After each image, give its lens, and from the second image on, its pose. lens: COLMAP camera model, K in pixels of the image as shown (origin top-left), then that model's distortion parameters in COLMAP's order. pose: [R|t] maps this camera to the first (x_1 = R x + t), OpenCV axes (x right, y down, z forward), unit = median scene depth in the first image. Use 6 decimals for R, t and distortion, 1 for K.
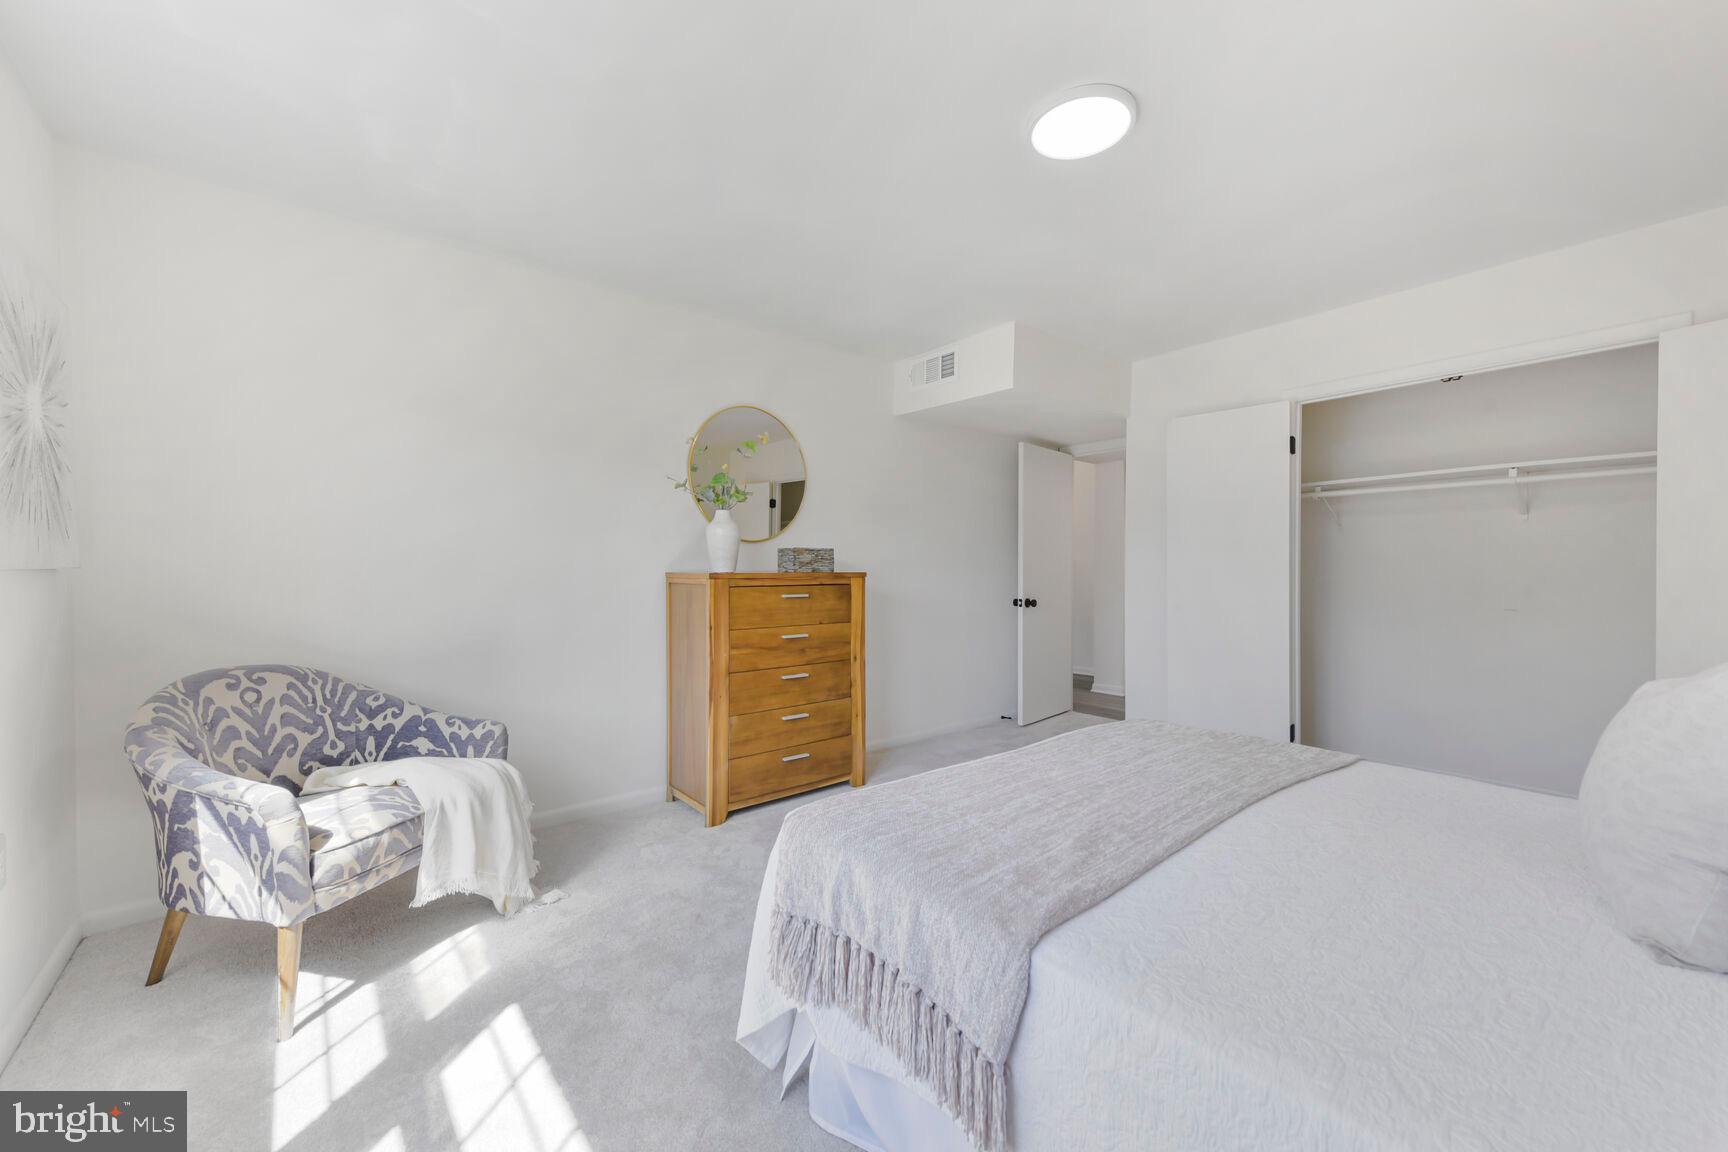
lens RADIAL K [[674.8, 0, 860.8], [0, 674.8, 581.8], [0, 0, 1]] dist [0.012278, -0.000074]
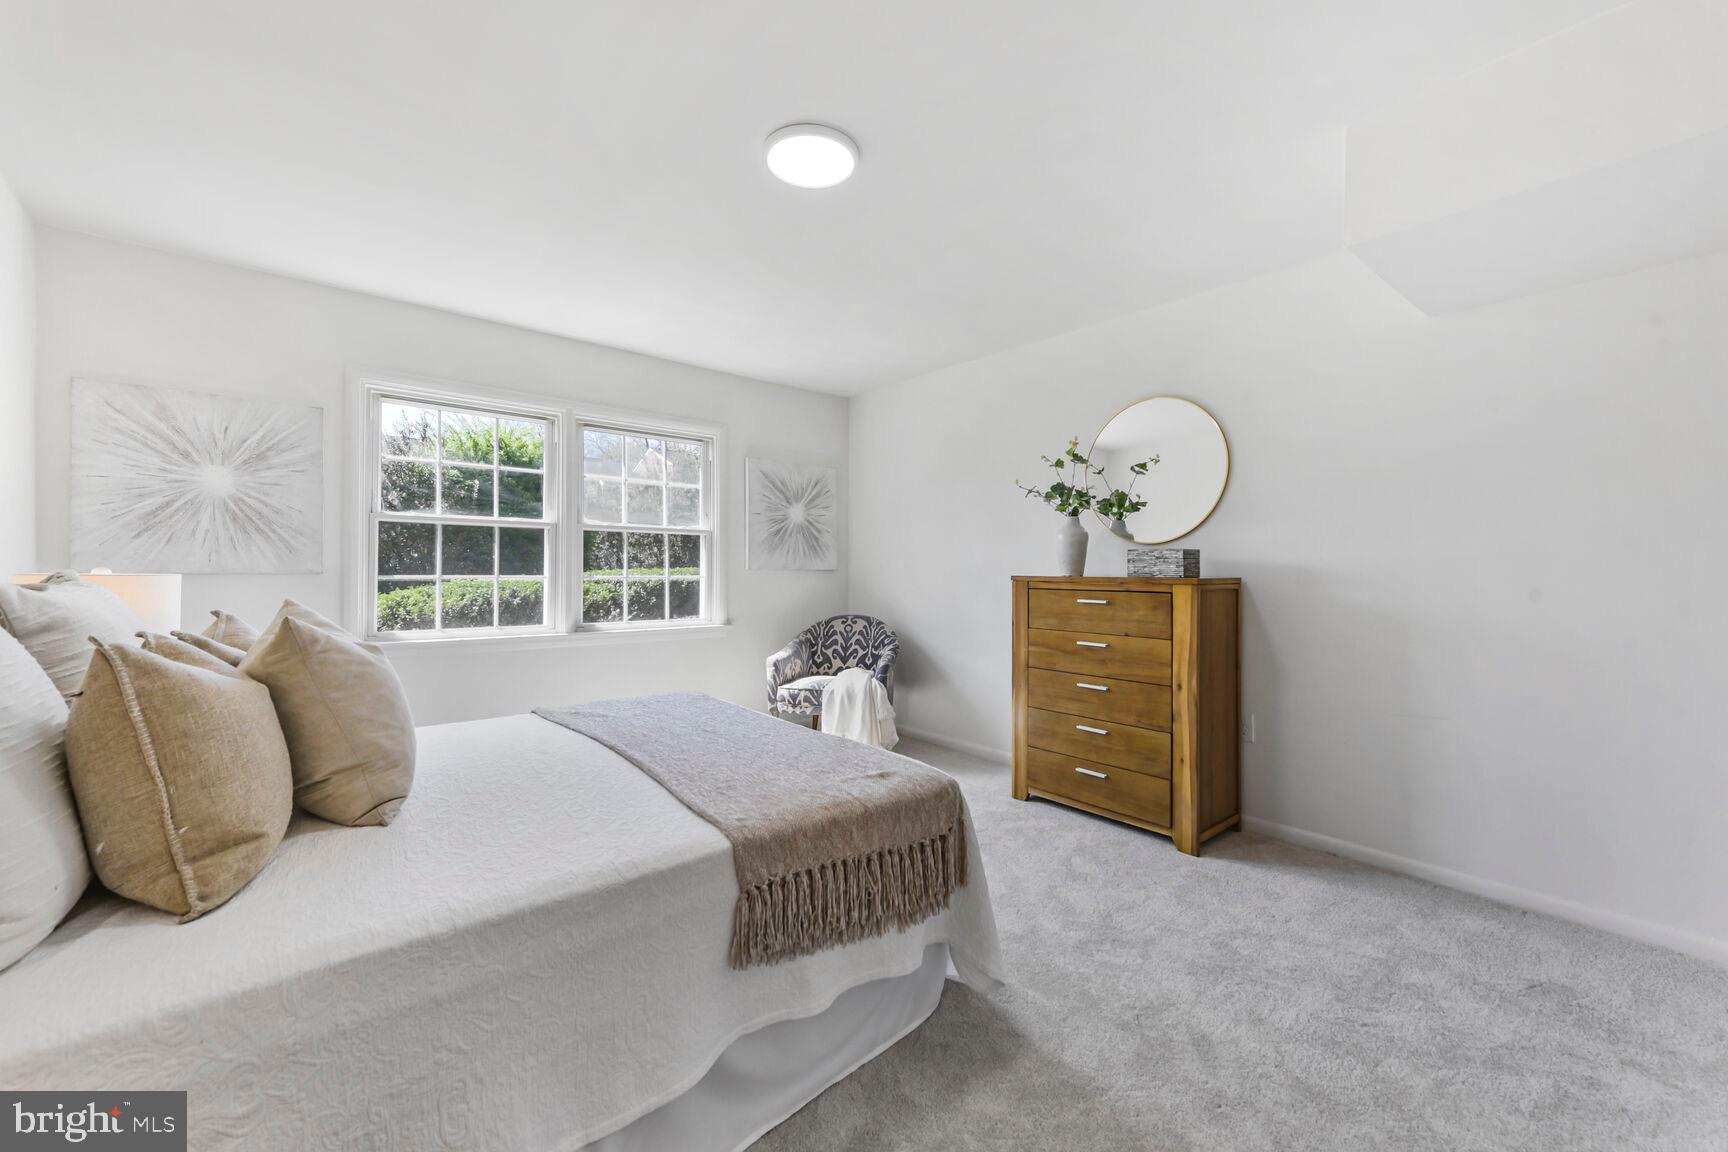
lens RADIAL K [[674.8, 0, 860.8], [0, 674.8, 581.8], [0, 0, 1]] dist [0.012278, -0.000074]
pose [[0.006144, 0.019998, -0.999781, 0.899276], [-0.024269, 0.999509, 0.019843, -0.018442], [0.999687, 0.024141, 0.006626, 0.715110]]
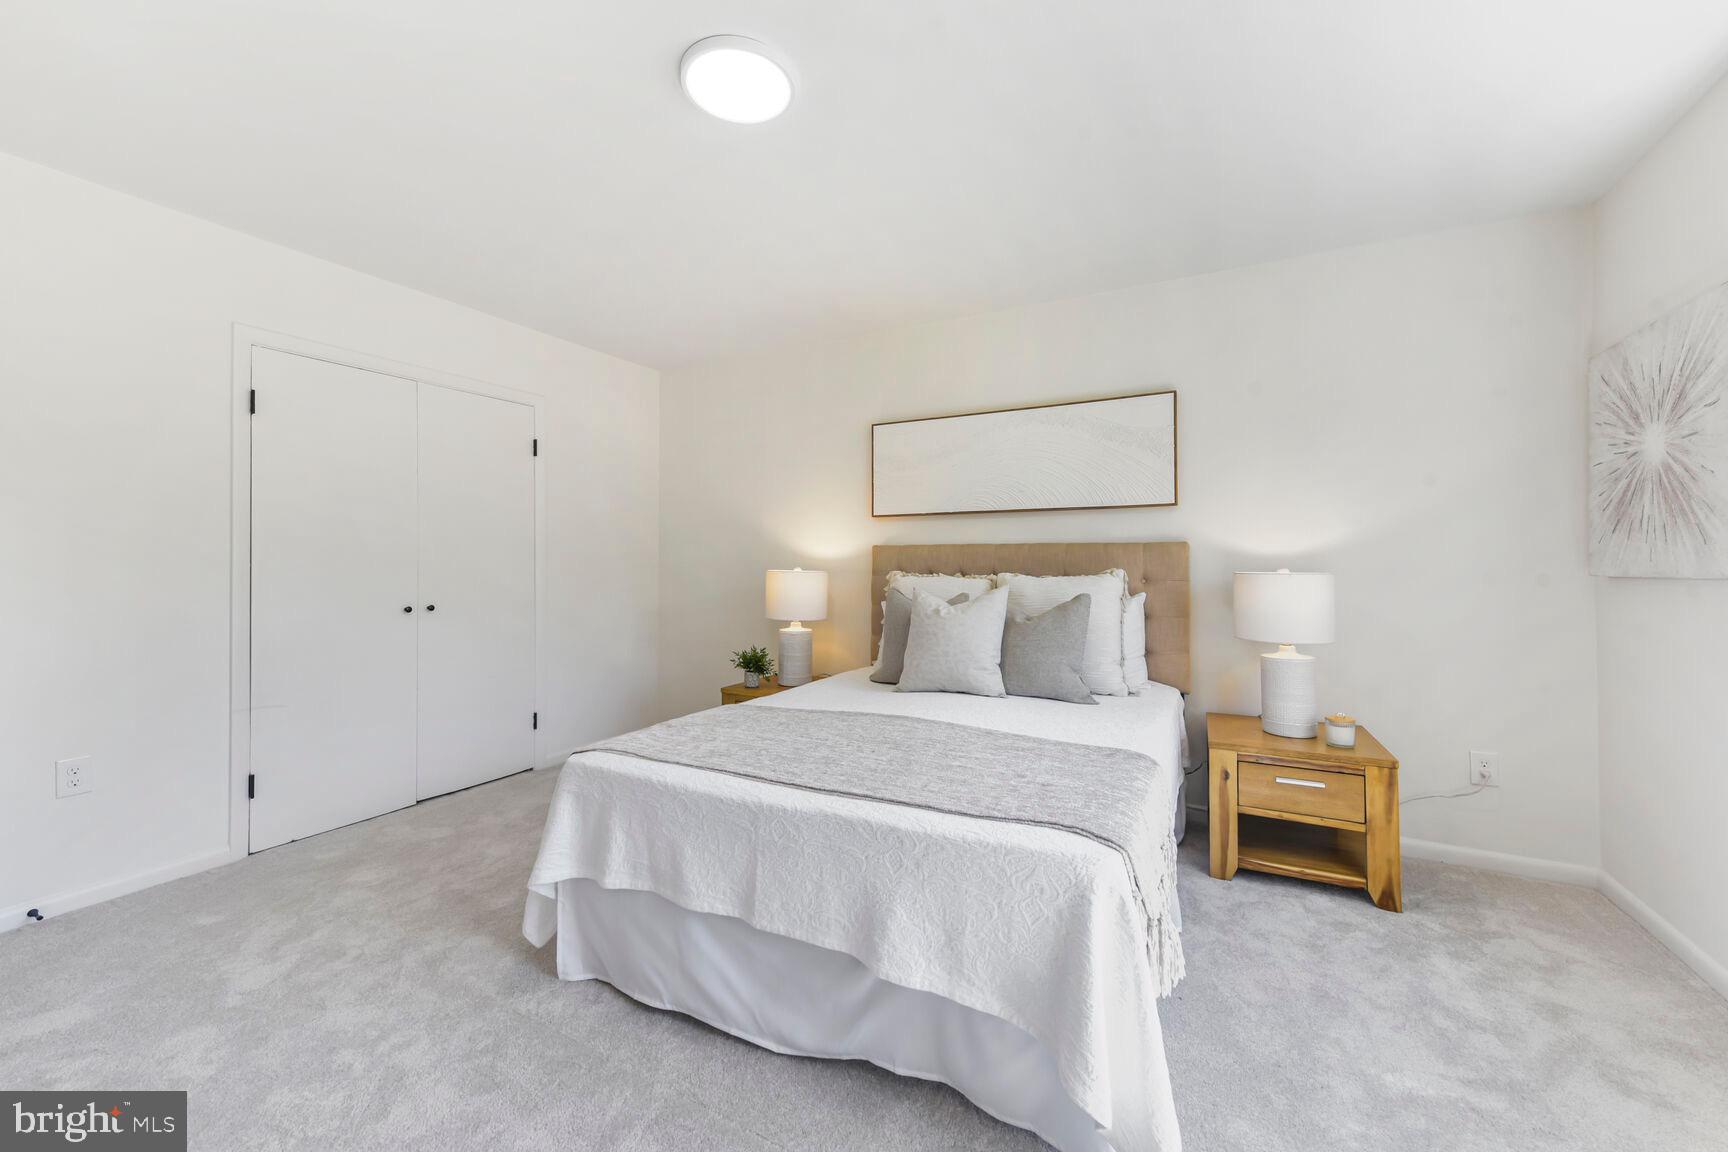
lens RADIAL K [[674.8, 0, 860.8], [0, 674.8, 581.8], [0, 0, 1]] dist [0.012278, -0.000074]
pose [[-0.375542, -0.023491, 0.926508, -0.367891], [0.019862, 0.999245, 0.033386, -0.022645], [-0.926593, 0.030940, -0.374792, 0.795311]]
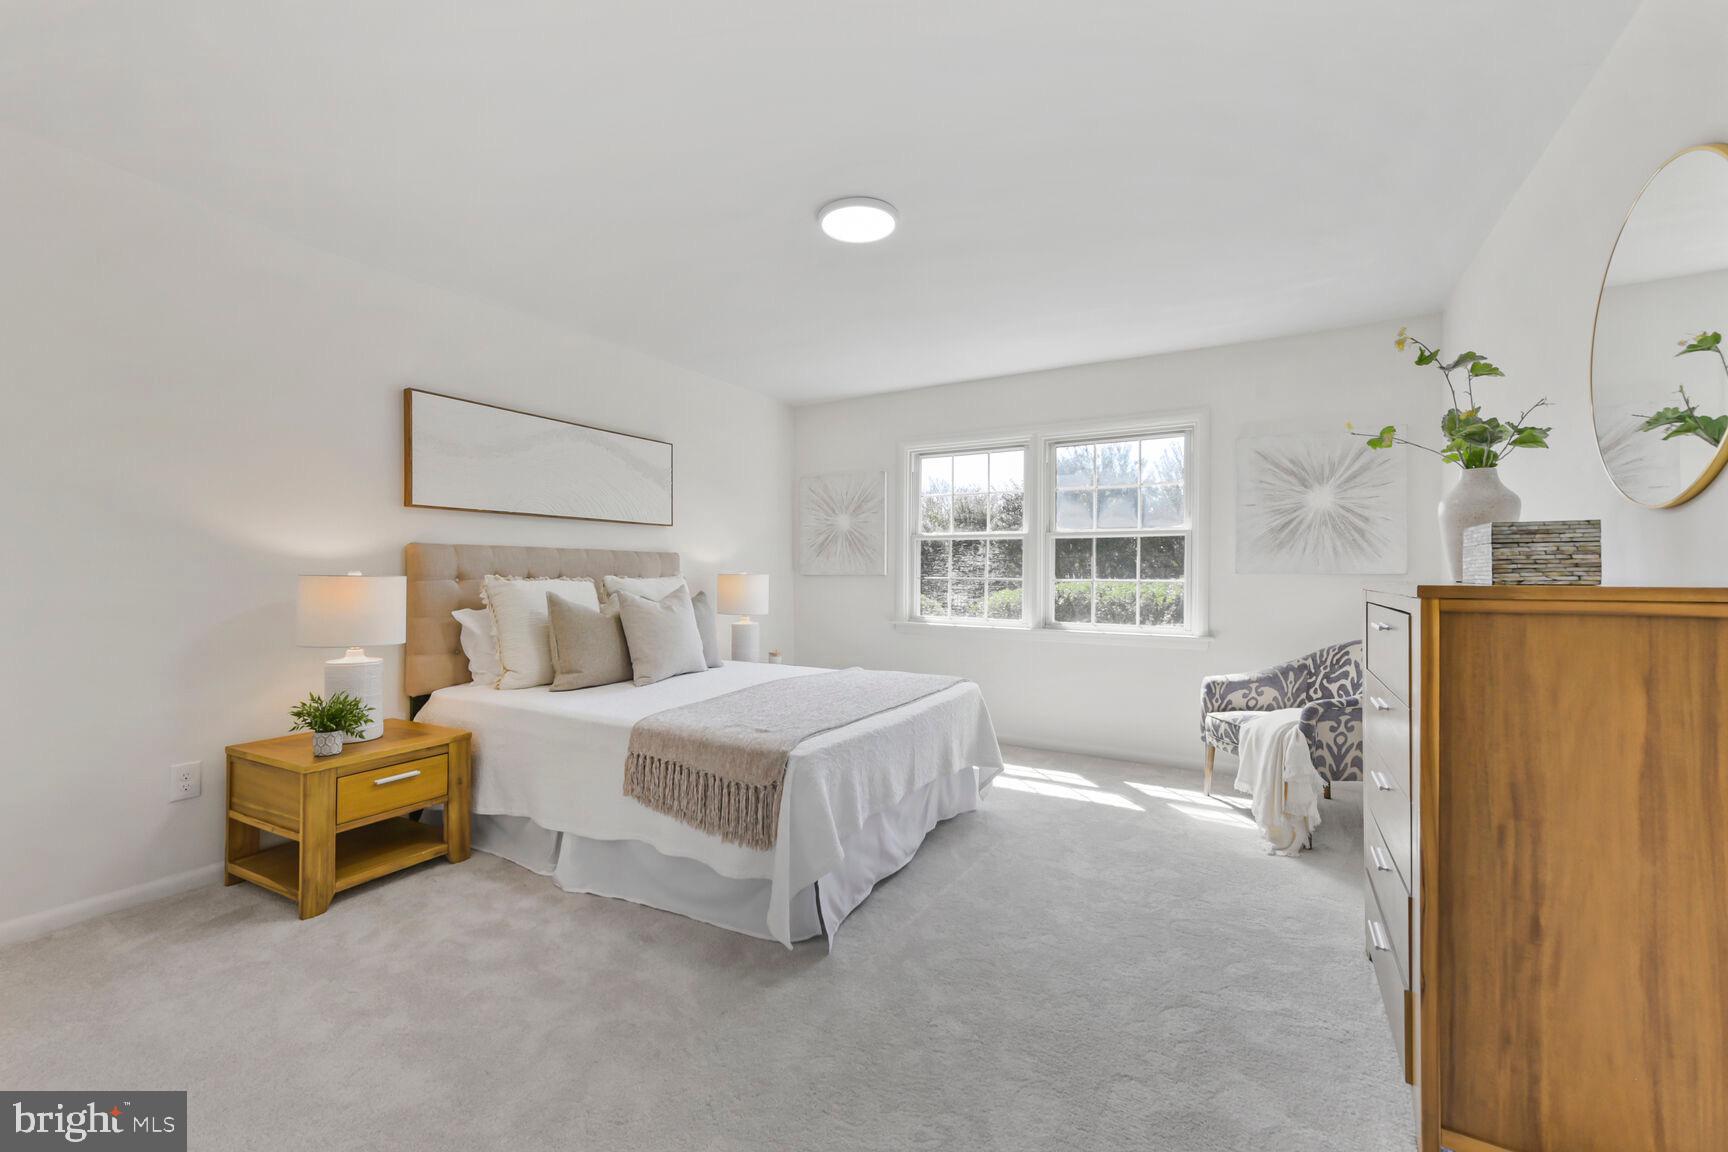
lens RADIAL K [[702.9, 0, 860.4], [0, 702.9, 586.1], [0, 0, 1]] dist [-0.009826, -0.000383]
pose [[-0.943031, 0.003590, -0.332685, 0.490075], [-0.009721, 0.999218, 0.038339, -0.029241], [0.332562, 0.039389, -0.942258, 1.465692]]
